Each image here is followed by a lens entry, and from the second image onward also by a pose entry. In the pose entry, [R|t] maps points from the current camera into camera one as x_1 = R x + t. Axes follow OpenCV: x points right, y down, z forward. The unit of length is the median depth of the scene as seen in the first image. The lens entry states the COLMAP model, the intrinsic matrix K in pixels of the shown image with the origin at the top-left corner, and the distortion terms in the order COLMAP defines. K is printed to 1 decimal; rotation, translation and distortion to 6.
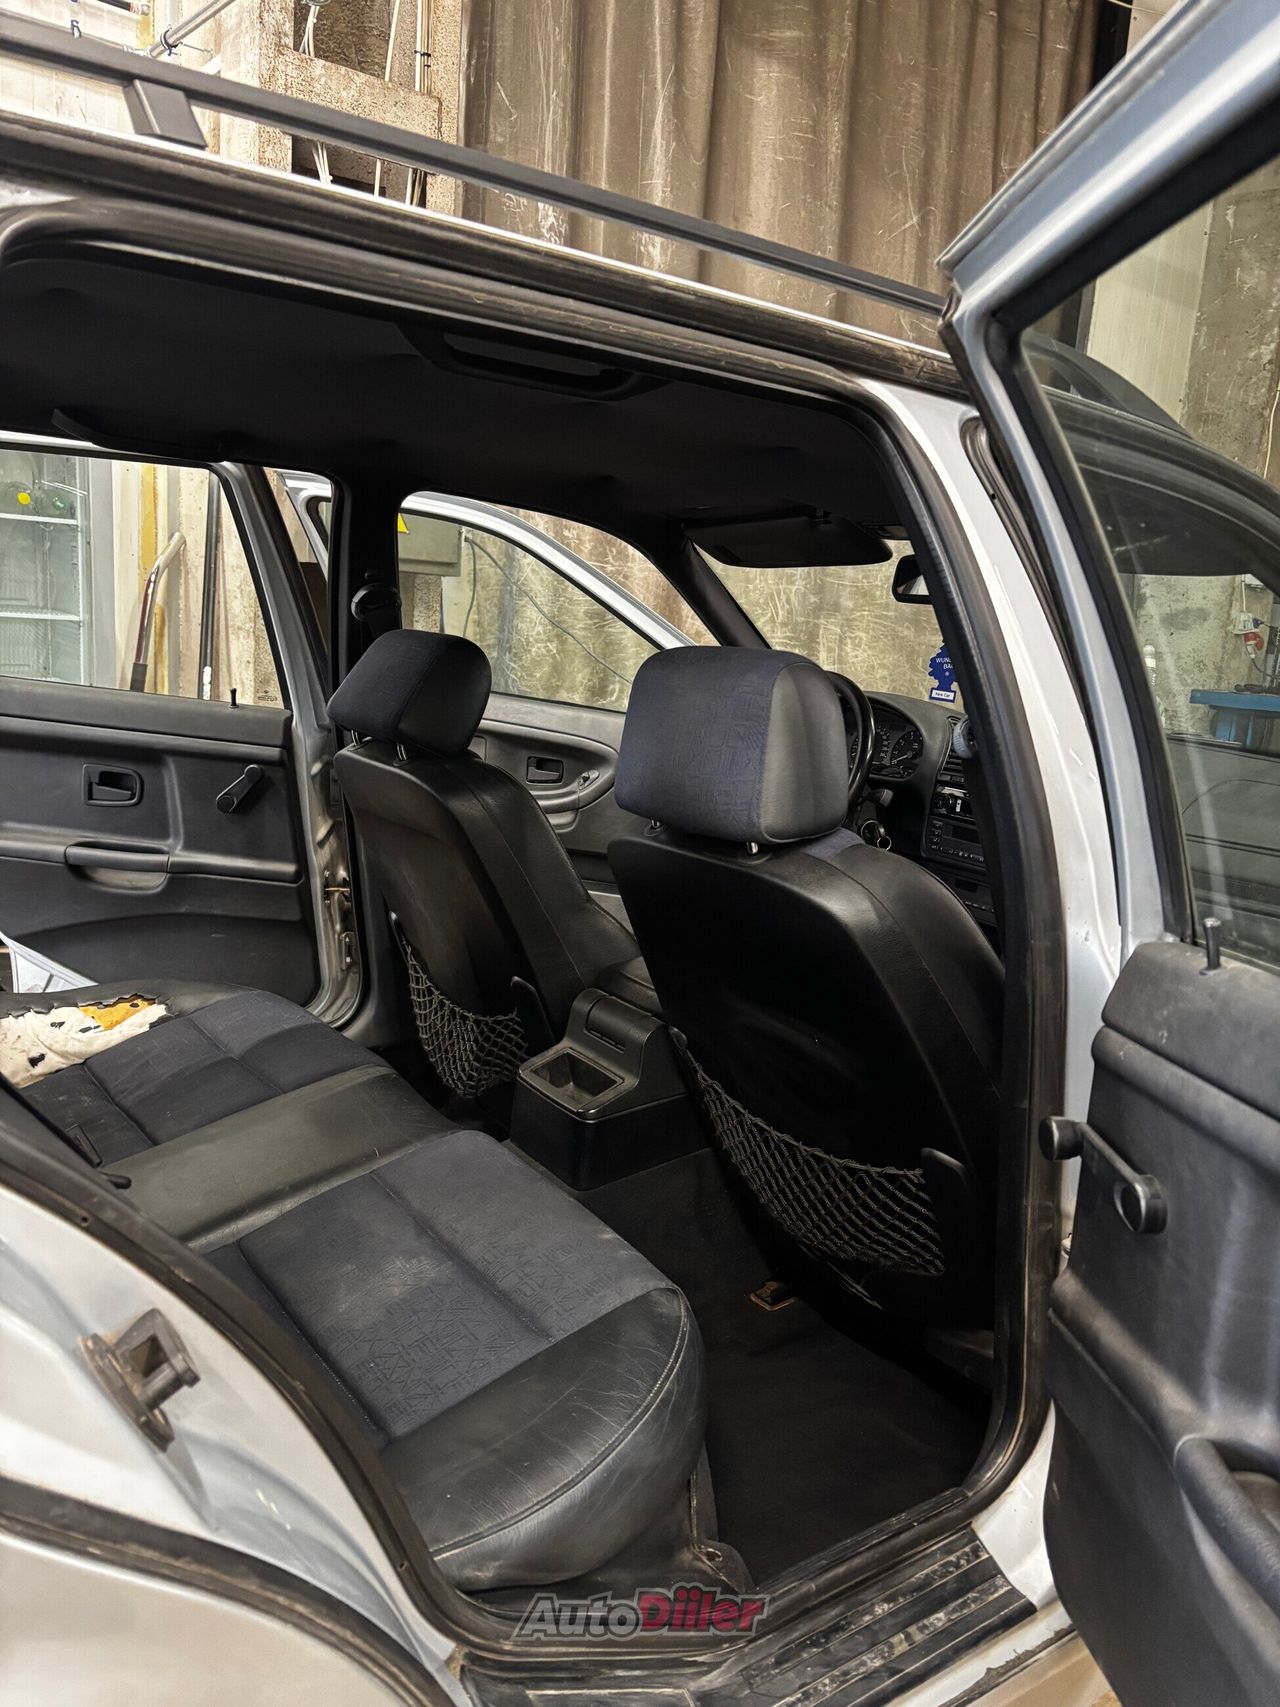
lens RADIAL K [[1298.7, 0, 637.5], [0, 1298.7, 855.6], [0, 0, 1]] dist [0.037491, -0.027482]
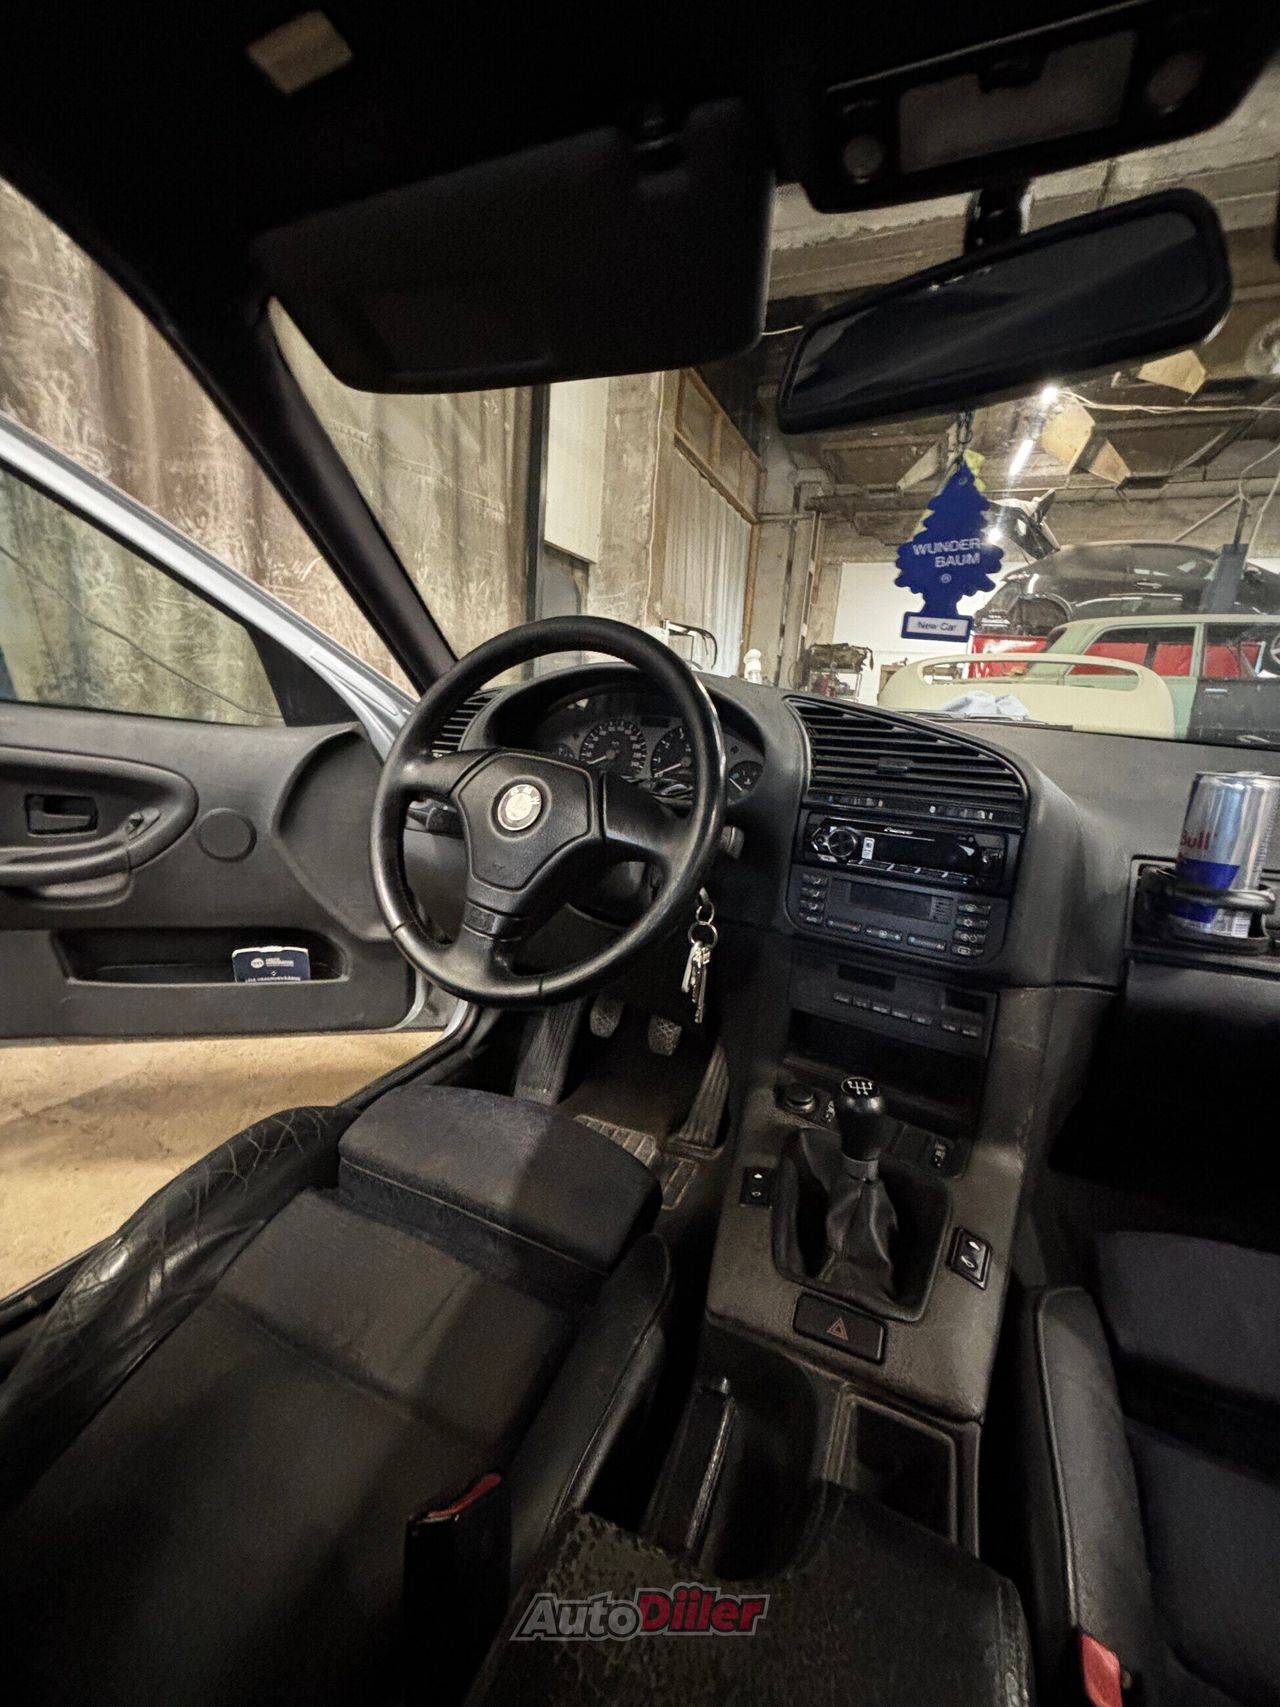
lens RADIAL K [[687.8, 0, 640.7], [0, 687.8, 849.2], [0, 0, 1]] dist [0.003602, -0.000300]
pose [[0.870211, -0.112702, 0.479616, 0.006579], [0.086952, 0.993336, 0.075654, -0.024499], [-0.484946, -0.024131, 0.874211, 0.280347]]
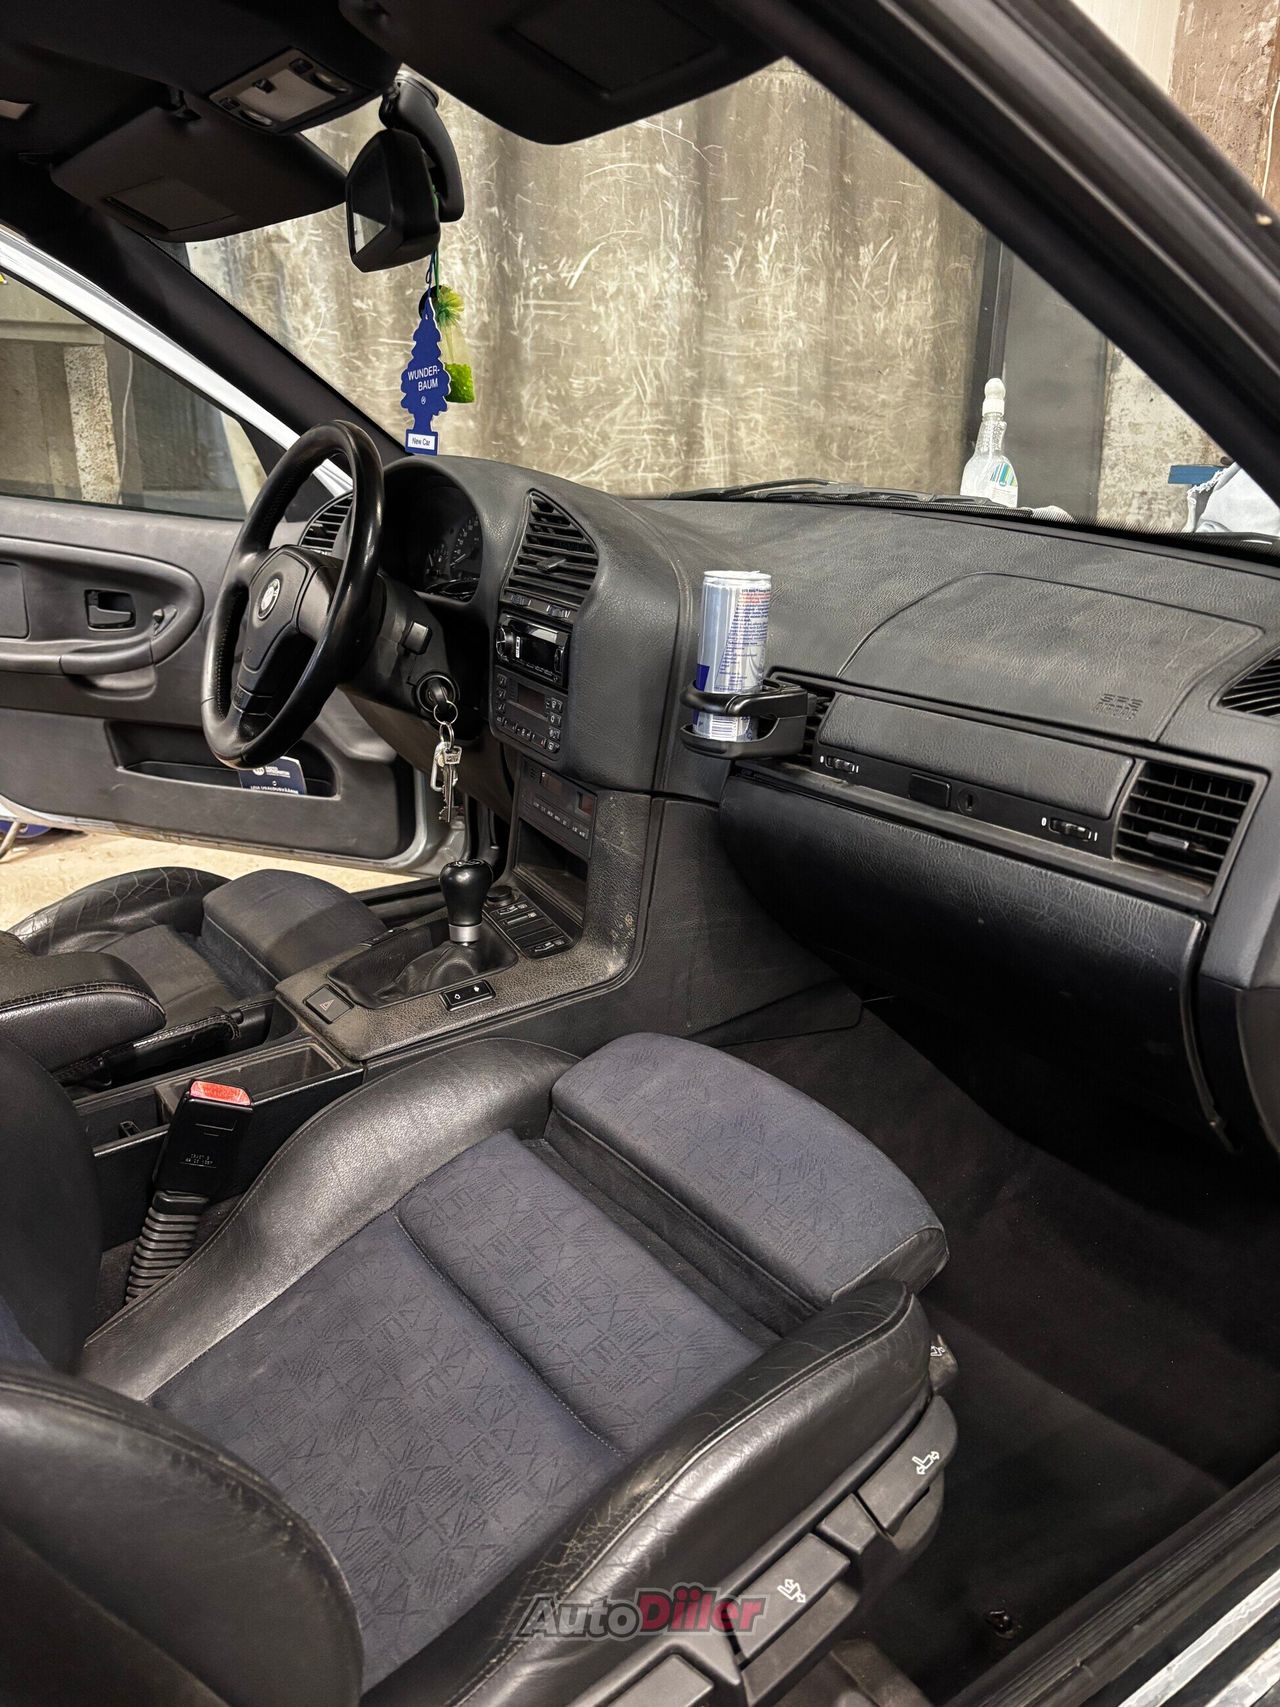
lens RADIAL K [[1298.7, 0, 643.3], [0, 1298.7, 860.4], [0, 0, 1]] dist [0.037491, -0.027482]
pose [[0.998693, -0.046538, -0.021119, 0.110283], [0.048983, 0.989522, 0.135822, -0.007122], [0.014577, -0.136679, 0.990508, 0.148802]]
